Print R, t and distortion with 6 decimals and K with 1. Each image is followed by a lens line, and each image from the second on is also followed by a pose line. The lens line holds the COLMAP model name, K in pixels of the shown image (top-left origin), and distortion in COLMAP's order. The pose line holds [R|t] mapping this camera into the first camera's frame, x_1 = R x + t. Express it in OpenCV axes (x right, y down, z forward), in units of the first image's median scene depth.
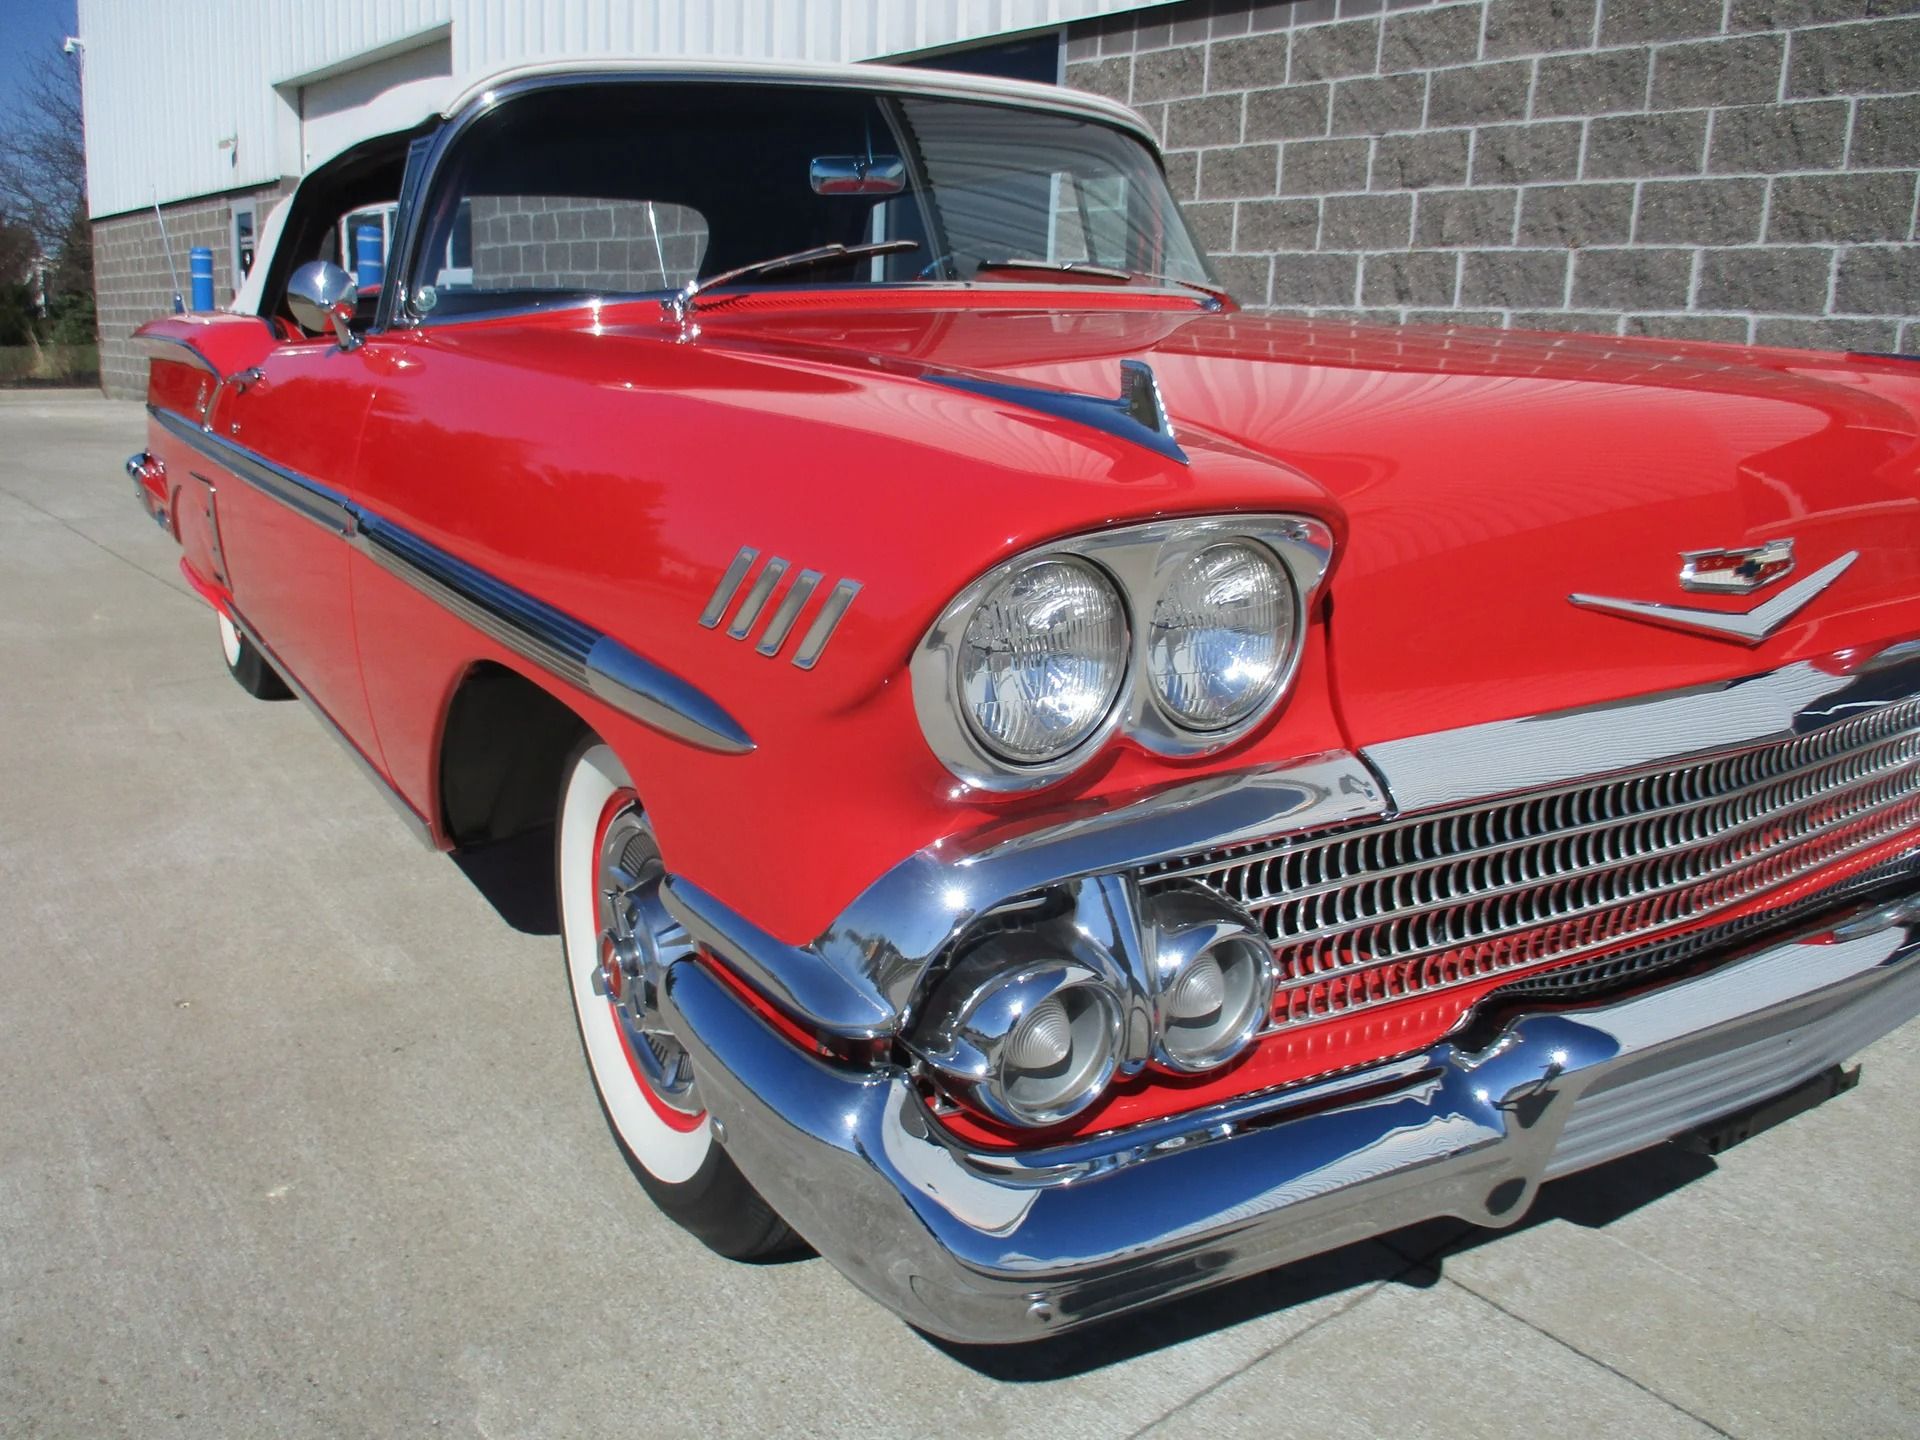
lens RADIAL K [[1626.2, 0, 932.1], [0, 1626.2, 684.4], [0, 0, 1]] dist [-0.033074, 0.009926]
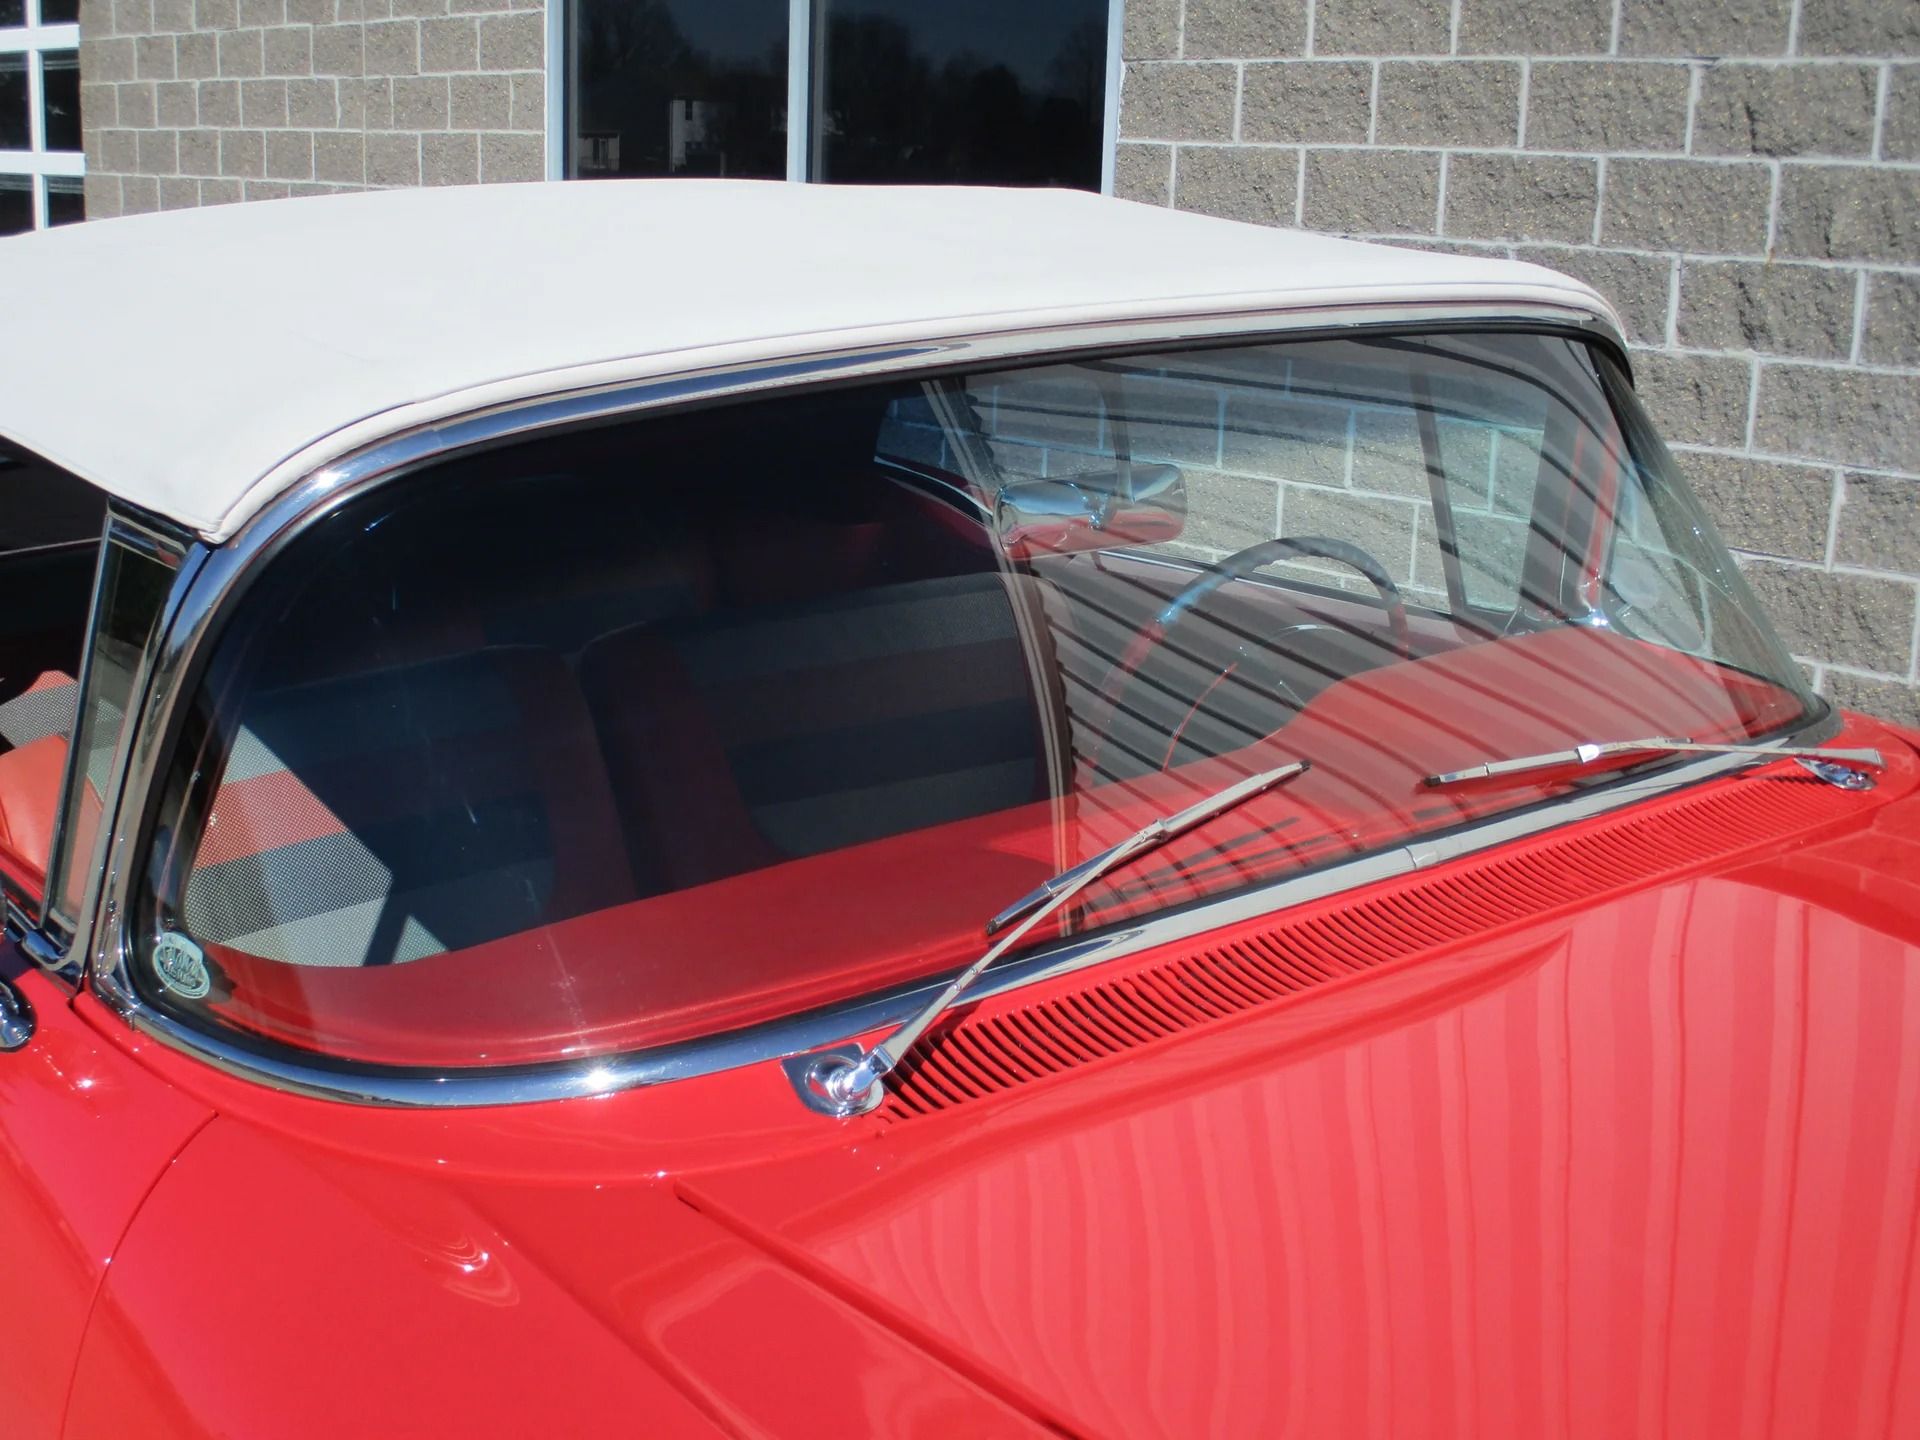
lens RADIAL K [[2338.2, 0, 924.7], [0, 2338.2, 652.5], [0, 0, 1]] dist [-0.059073, 0.000000]
pose [[0.997238, -0.028437, 0.068615, -0.075656], [0.027578, 0.999529, 0.013437, -0.152954], [-0.068965, -0.011508, 0.997553, 0.189258]]
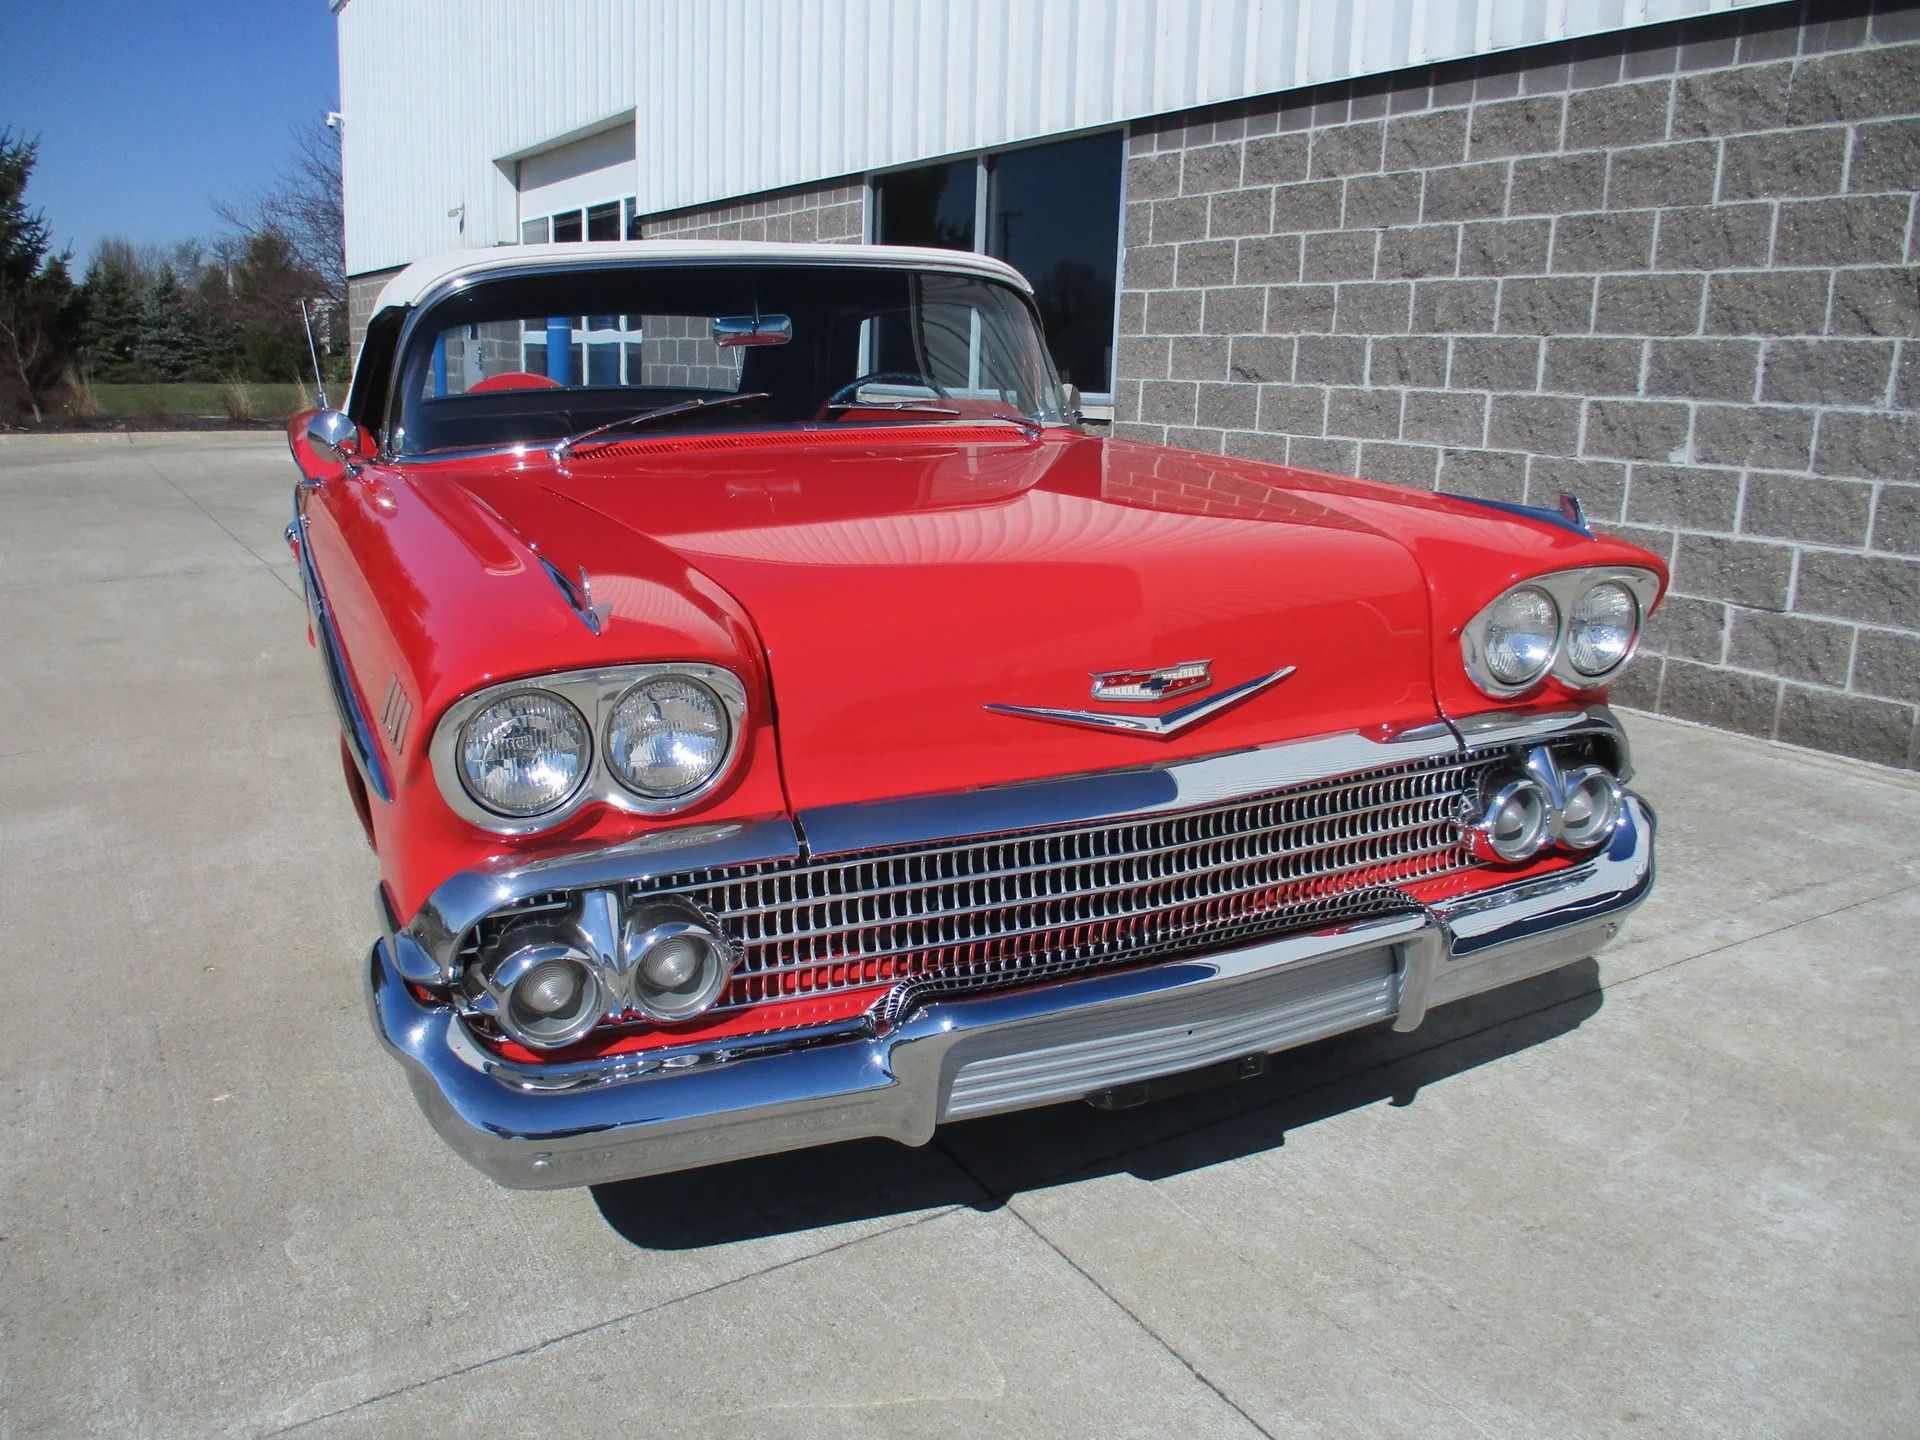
lens RADIAL K [[1626.2, 0, 934.3], [0, 1626.2, 687.4], [0, 0, 1]] dist [-0.033074, 0.009926]
pose [[0.989502, 0.016986, -0.143517, 0.148677], [-0.019192, 0.999718, -0.013999, -0.013368], [0.143238, 0.016606, 0.989549, -0.113323]]
